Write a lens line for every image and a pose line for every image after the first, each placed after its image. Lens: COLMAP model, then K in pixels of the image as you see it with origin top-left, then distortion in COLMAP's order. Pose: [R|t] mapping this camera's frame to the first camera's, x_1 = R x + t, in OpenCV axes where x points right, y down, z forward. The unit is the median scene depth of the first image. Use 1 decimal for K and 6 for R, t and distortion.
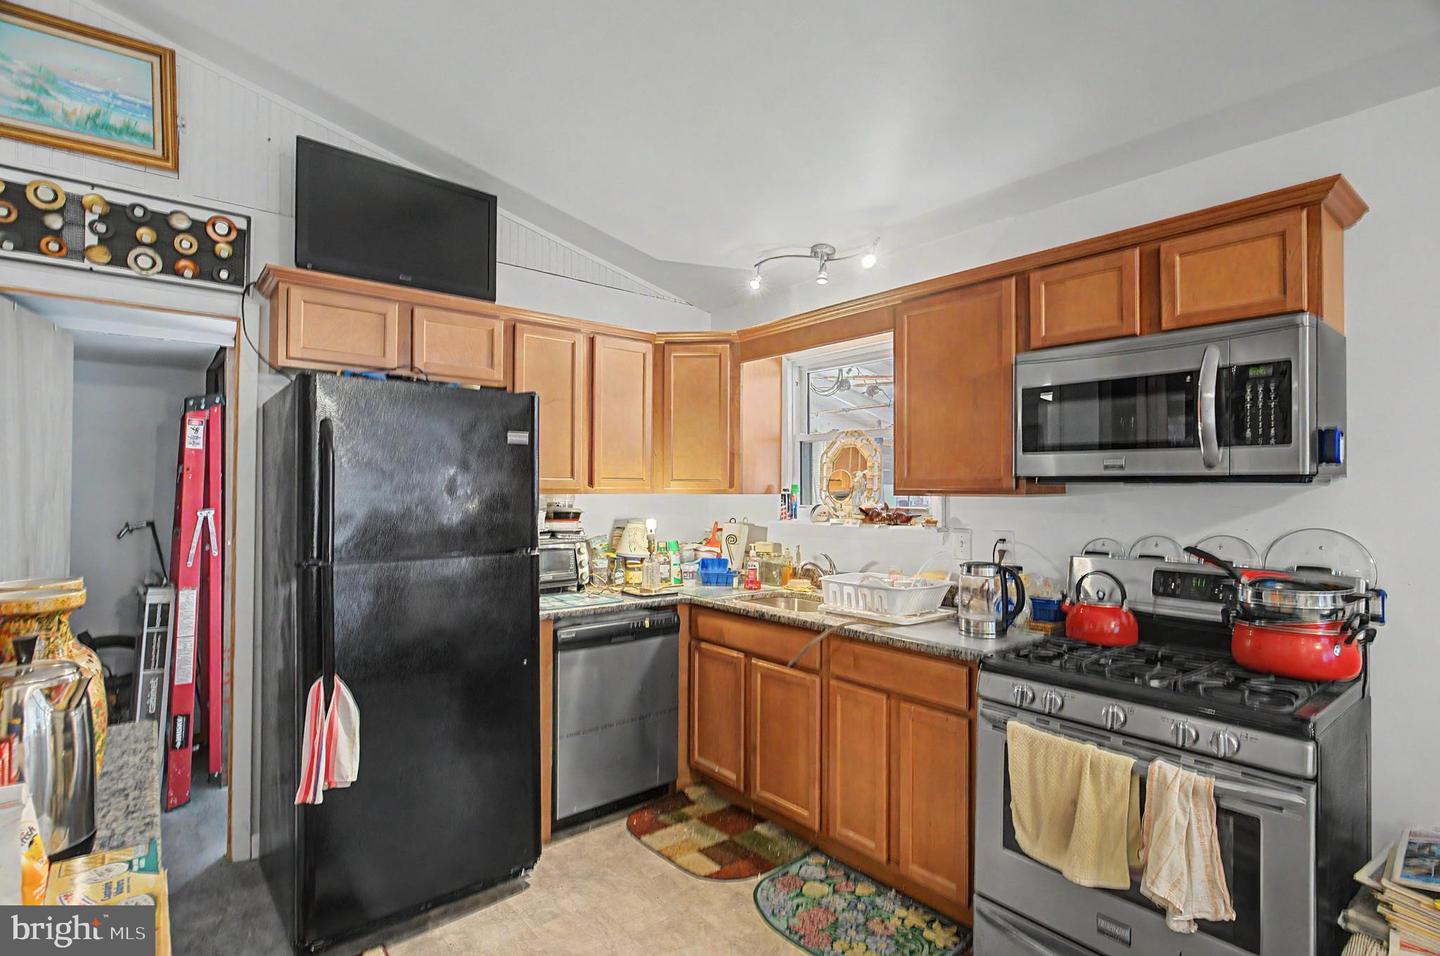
lens RADIAL K [[698.2, 0, 720.4], [0, 698.2, 483.2], [0, 0, 1]] dist [-0.000912, 0.002050]
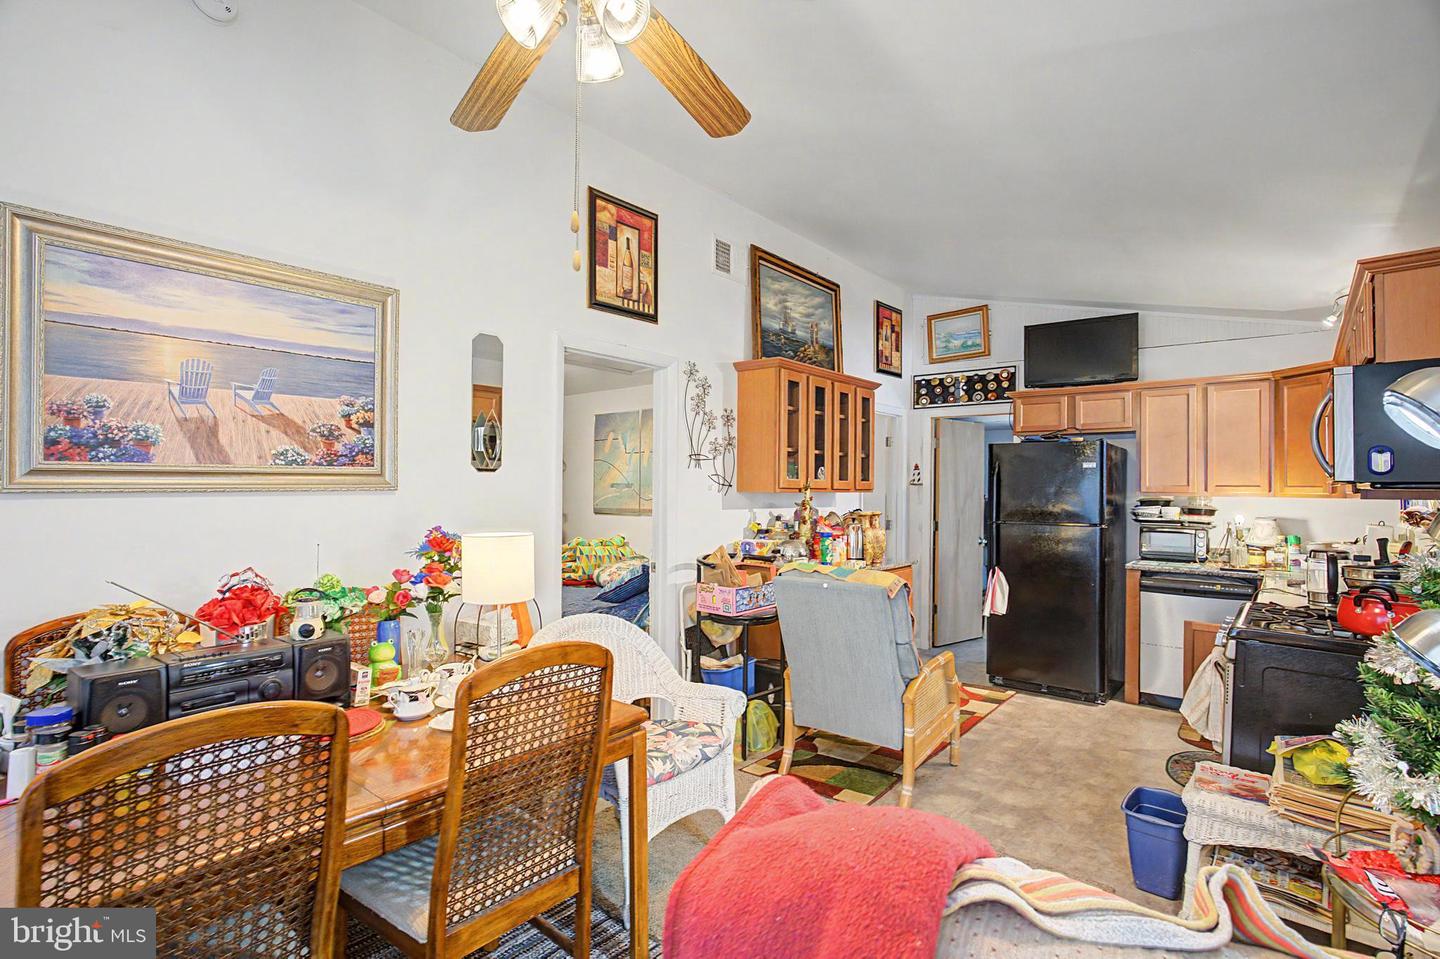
lens RADIAL K [[698.2, 0, 720.4], [0, 698.2, 484.7], [0, 0, 1]] dist [-0.000912, 0.002050]
pose [[0.194092, -0.007705, -0.980953, 1.276150], [-0.000610, 0.999968, -0.007975, 0.004309], [0.980983, 0.002146, 0.194081, -0.317952]]
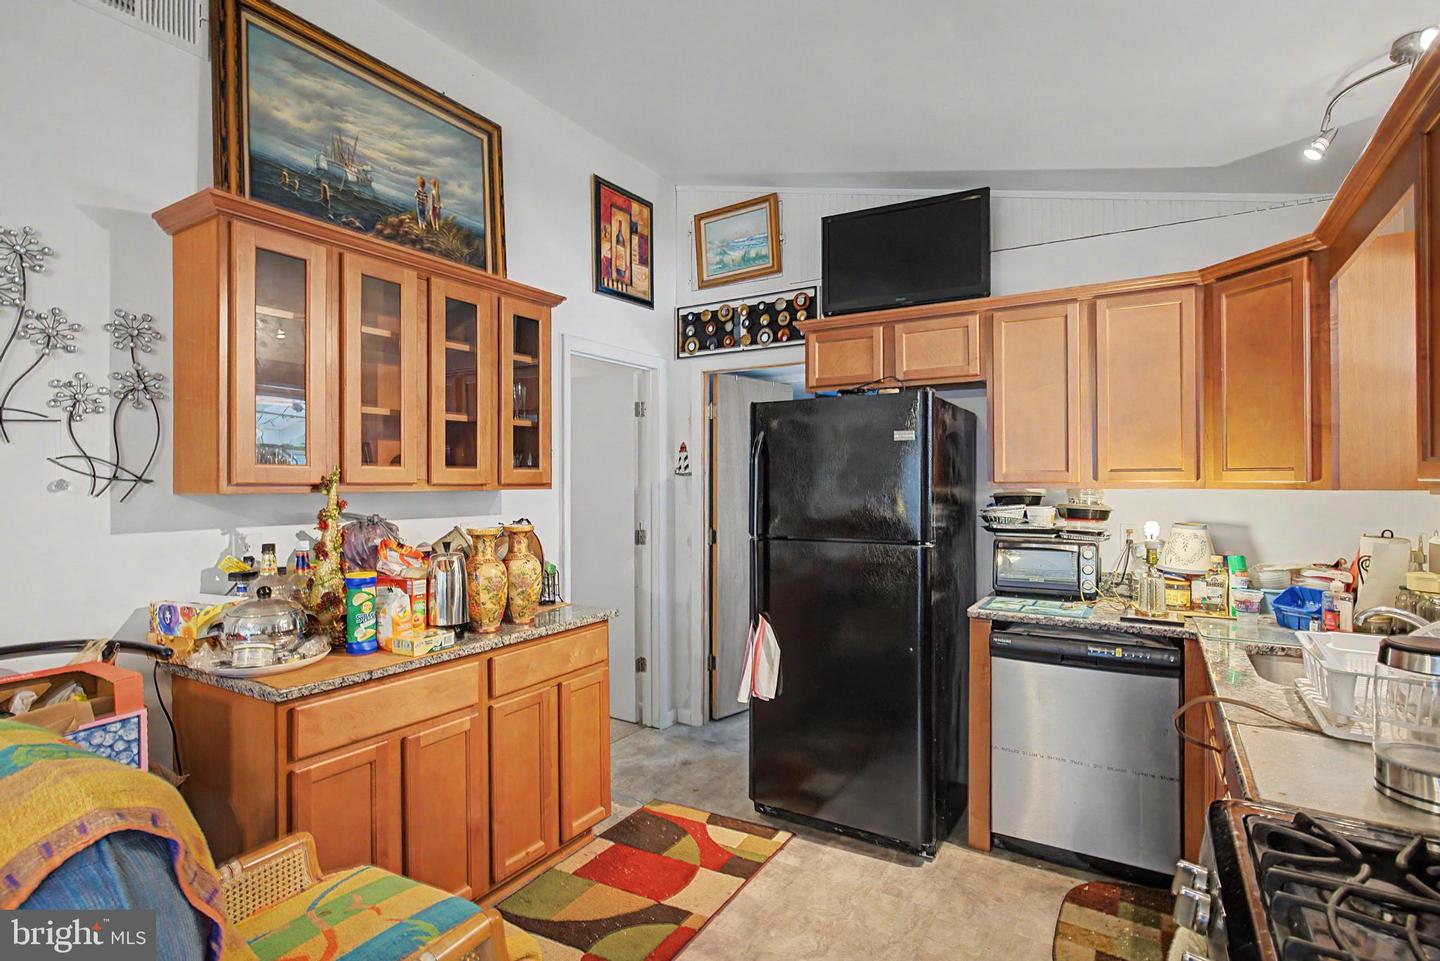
lens RADIAL K [[712.1, 0, 720.0], [0, 712.1, 480.5], [0, 0, 1]] dist [-0.001357, 0.000443]
pose [[0.326057, -0.005463, -0.945334, 0.596359], [0.011752, 0.999929, -0.001725, 0.002174], [0.945277, -0.010547, 0.326098, 0.361475]]
